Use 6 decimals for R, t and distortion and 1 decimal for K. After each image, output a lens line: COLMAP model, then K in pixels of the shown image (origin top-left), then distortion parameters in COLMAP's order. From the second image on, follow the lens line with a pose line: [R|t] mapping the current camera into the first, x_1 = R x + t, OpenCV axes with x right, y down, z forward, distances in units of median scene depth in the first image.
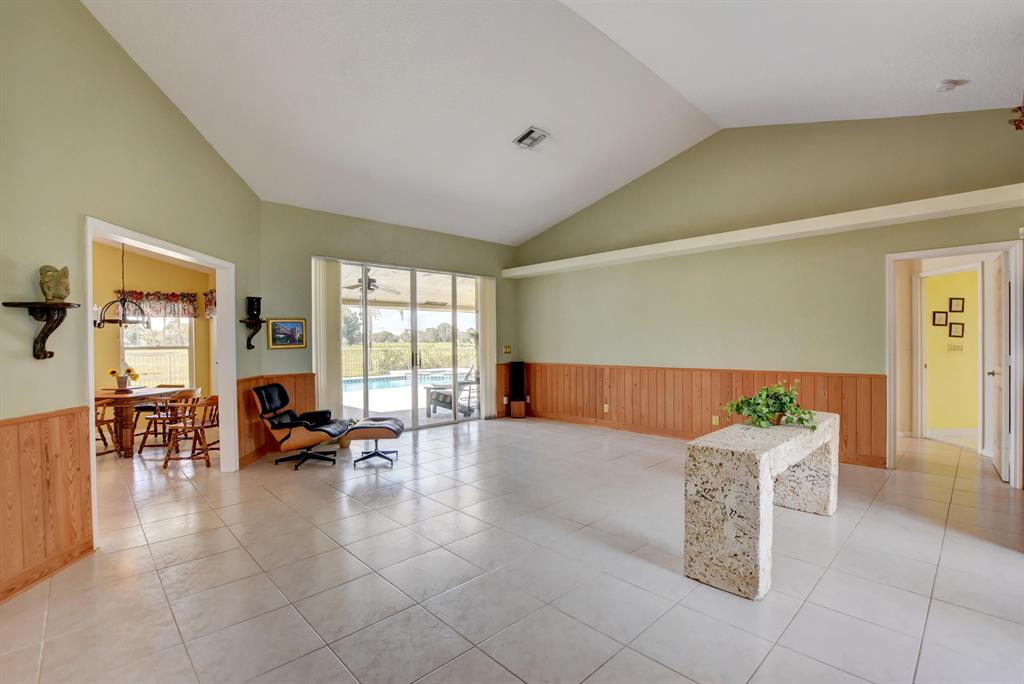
lens RADIAL K [[467.0, 0, 521.4], [0, 467.0, 344.4], [0, 0, 1]] dist [-0.028148, 0.003479]
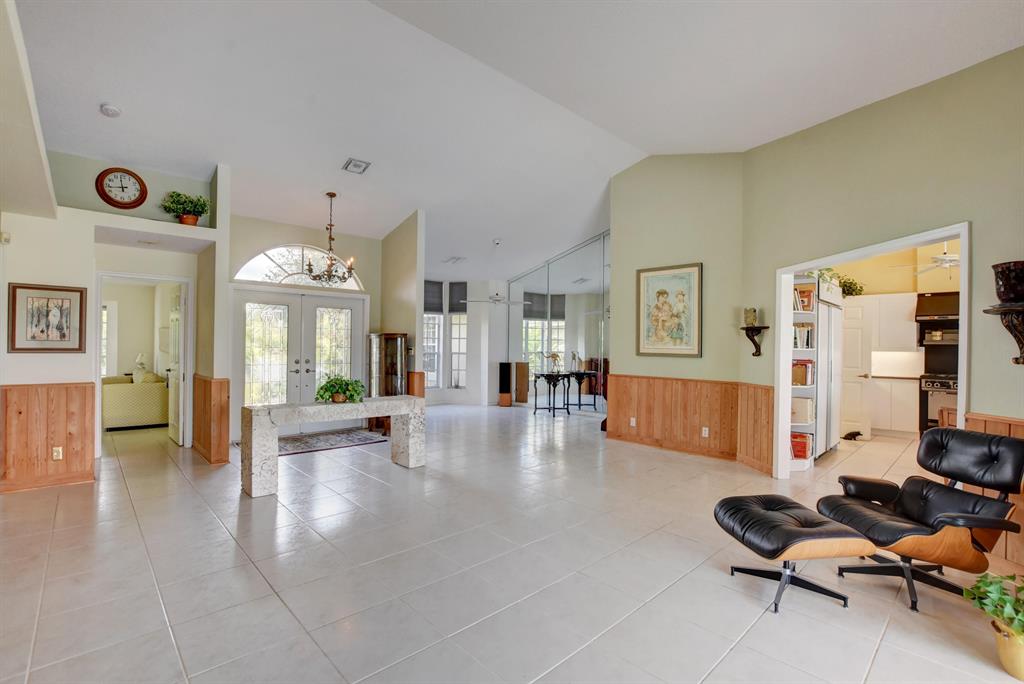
lens RADIAL K [[467.0, 0, 514.4], [0, 467.0, 340.1], [0, 0, 1]] dist [-0.028148, 0.003479]
pose [[-0.999996, -0.002150, -0.001973, -0.008490], [-0.002149, 0.999998, -0.000503, -0.016241], [0.001974, -0.000498, -0.999998, 1.377200]]
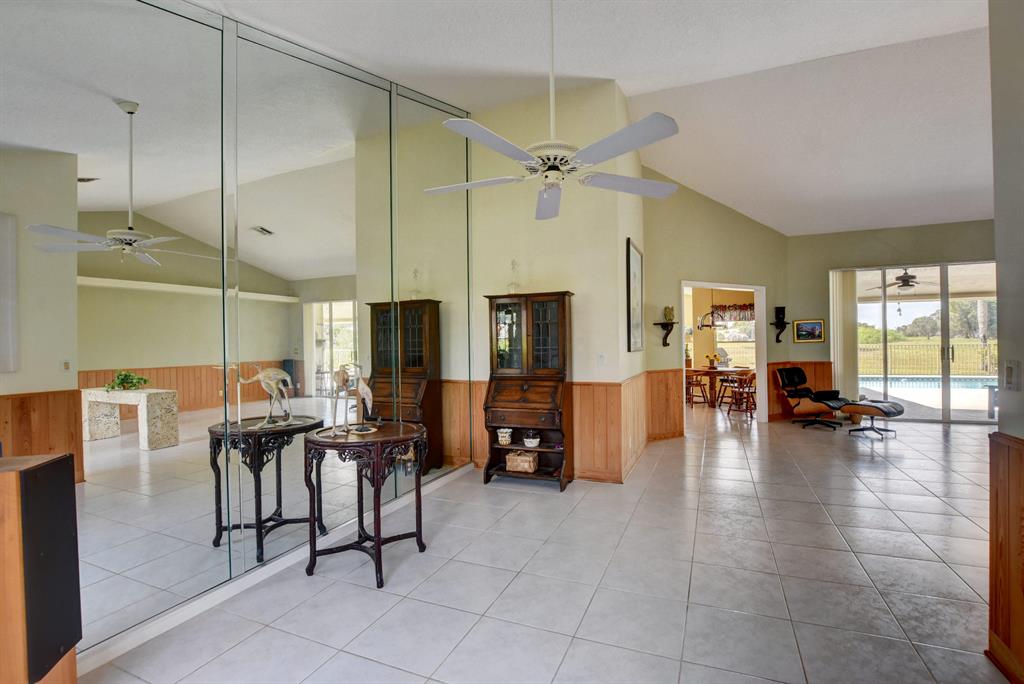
lens RADIAL K [[467.0, 0, 518.5], [0, 467.0, 343.4], [0, 0, 1]] dist [-0.028148, 0.003479]
pose [[0.390915, 0.004312, -0.920417, 0.400297], [0.005452, 0.999961, 0.007001, -0.001860], [0.920411, -0.007755, 0.390876, -0.297428]]
